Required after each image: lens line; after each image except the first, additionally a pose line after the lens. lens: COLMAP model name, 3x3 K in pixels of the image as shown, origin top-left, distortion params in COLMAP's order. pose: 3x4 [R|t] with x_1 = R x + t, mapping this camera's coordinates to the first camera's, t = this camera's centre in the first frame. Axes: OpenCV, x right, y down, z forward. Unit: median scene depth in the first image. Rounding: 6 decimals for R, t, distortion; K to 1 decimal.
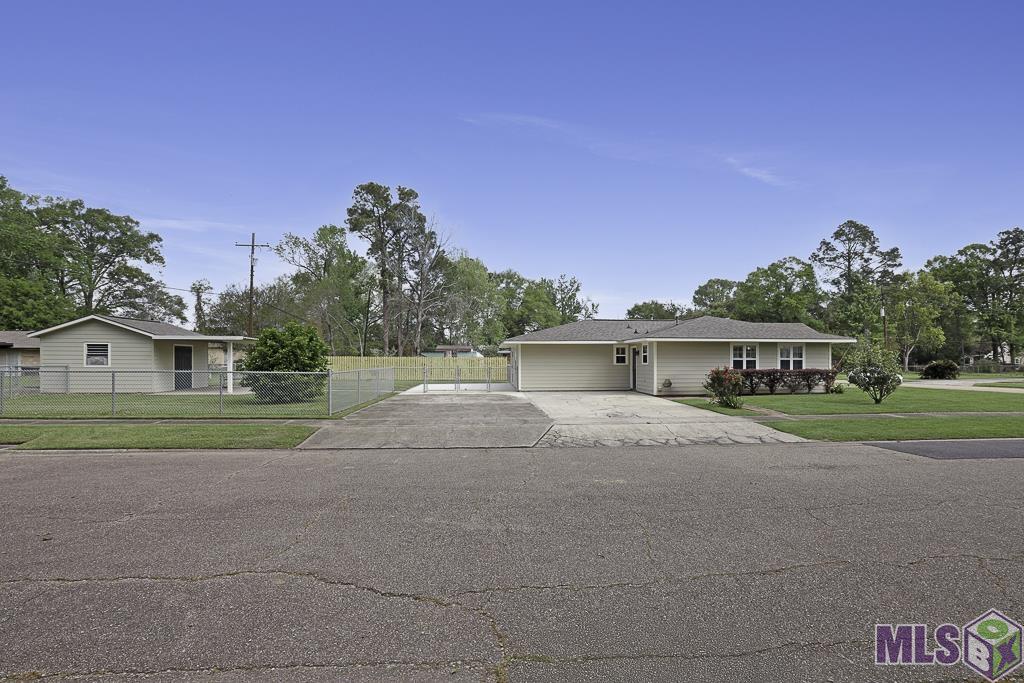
lens RADIAL K [[492.4, 0, 511.6], [0, 492.4, 364.9], [0, 0, 1]] dist [-0.033929, 0.021335]
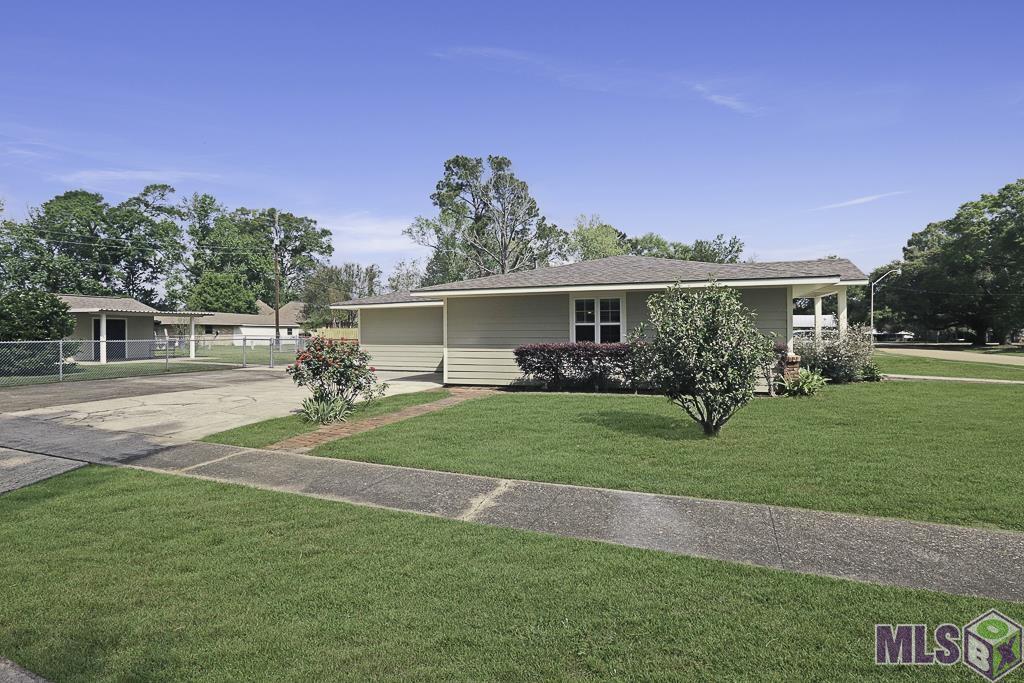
lens RADIAL K [[475.0, 0, 507.1], [0, 475.0, 338.6], [0, 0, 1]] dist [-0.043634, 0.014097]
pose [[0.904302, 0.001295, -0.426891, 0.204144], [-0.002003, 0.999997, -0.001210, 0.001597], [0.426888, 0.001949, 0.904302, 0.160638]]
